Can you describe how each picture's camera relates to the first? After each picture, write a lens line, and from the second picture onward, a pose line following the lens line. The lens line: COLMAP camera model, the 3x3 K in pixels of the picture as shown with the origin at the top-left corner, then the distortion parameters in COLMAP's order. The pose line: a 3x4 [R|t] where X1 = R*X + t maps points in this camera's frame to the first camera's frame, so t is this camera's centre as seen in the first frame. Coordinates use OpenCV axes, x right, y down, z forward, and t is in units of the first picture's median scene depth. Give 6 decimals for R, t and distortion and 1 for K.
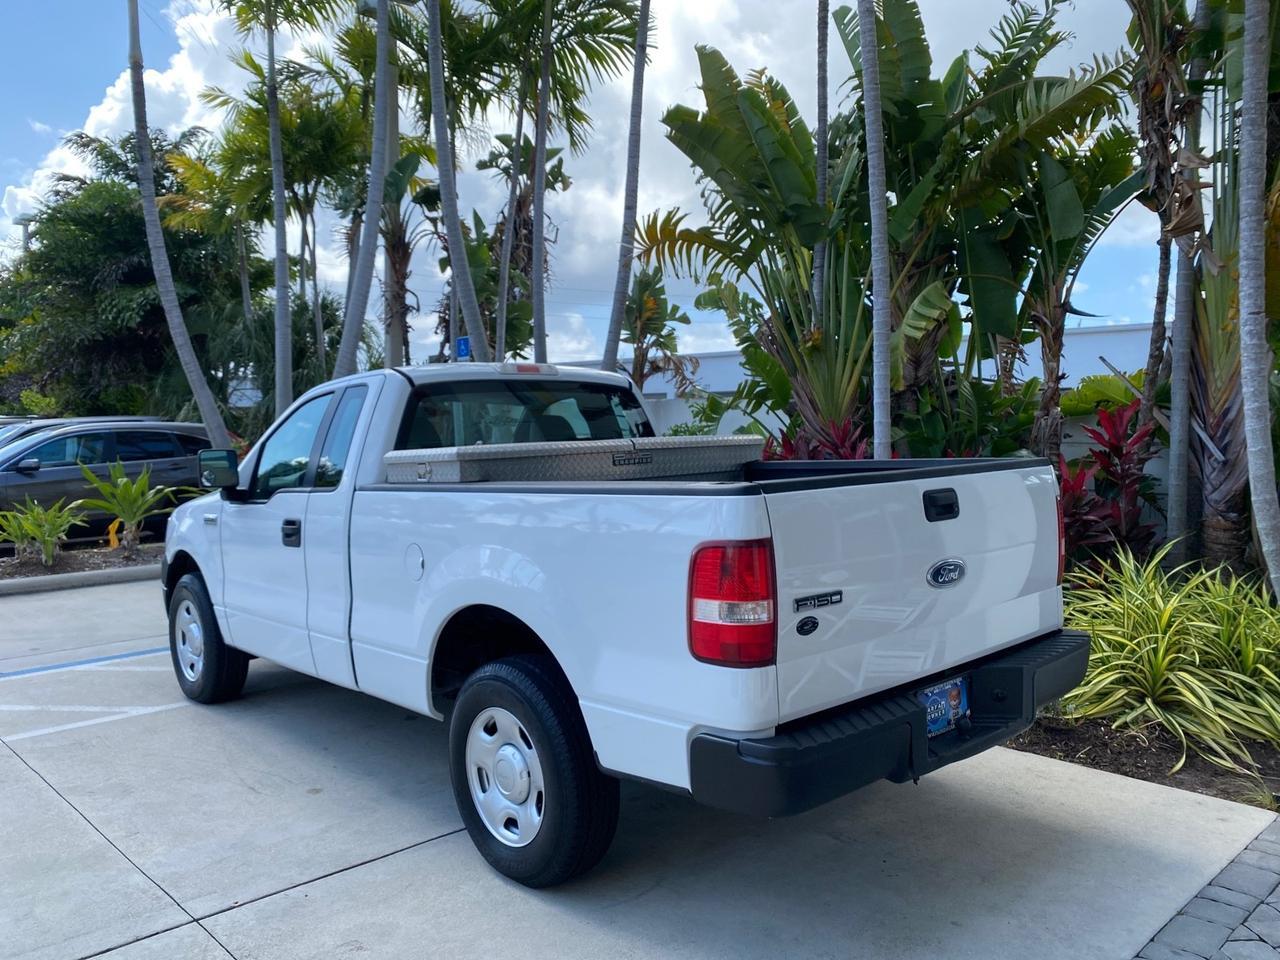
lens RADIAL K [[983.4, 0, 639.3], [0, 983.4, 480.5], [0, 0, 1]] dist [0.015535, -0.016215]
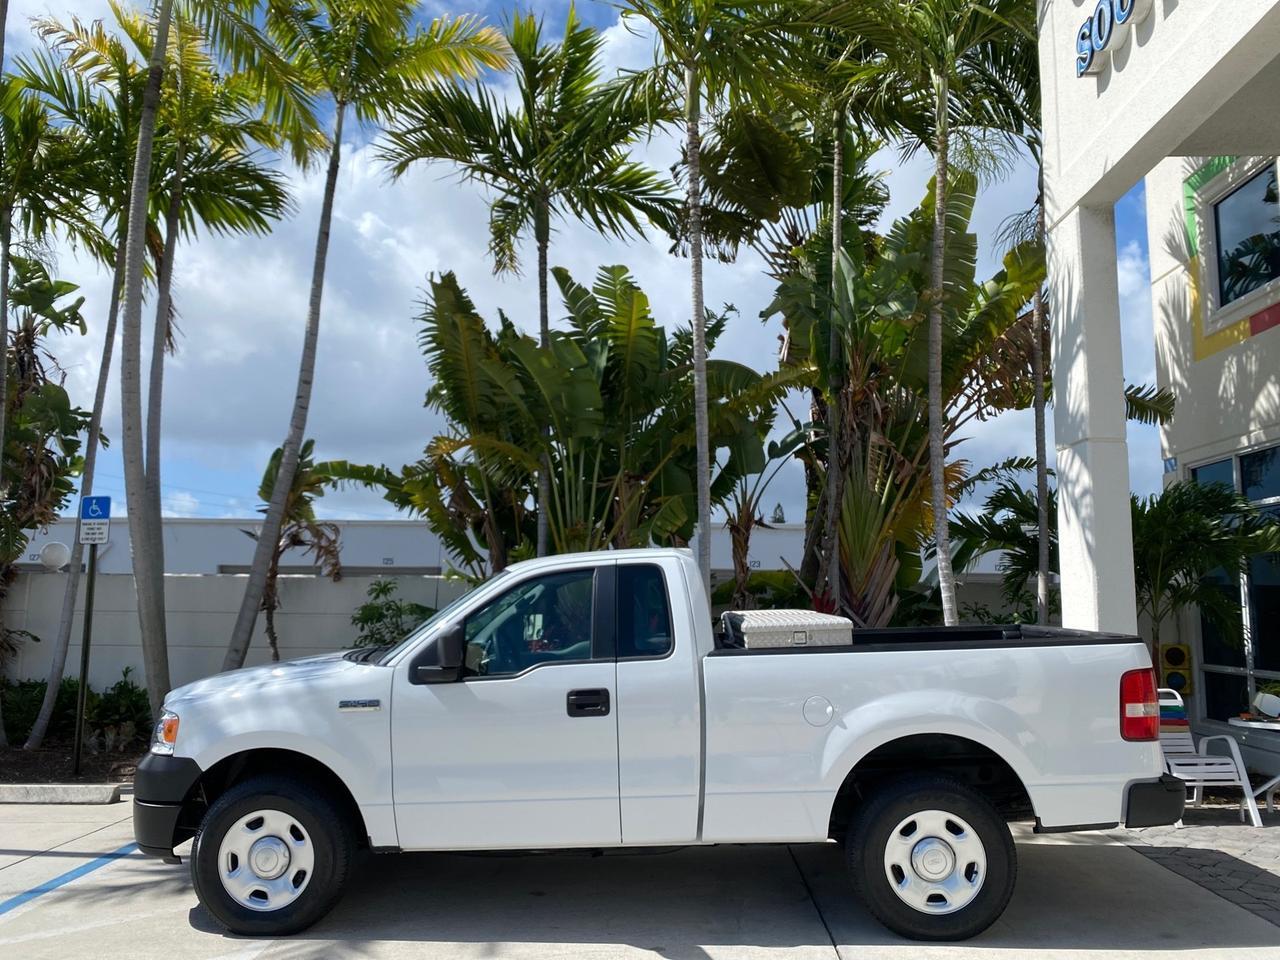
lens RADIAL K [[983.4, 0, 640.8], [0, 983.4, 482.0], [0, 0, 1]] dist [0.015535, -0.016215]
pose [[0.706903, 0.092810, 0.701195, -1.048888], [0.033860, 0.985777, -0.164613, -0.005749], [-0.706500, 0.140107, 0.693706, 0.192429]]
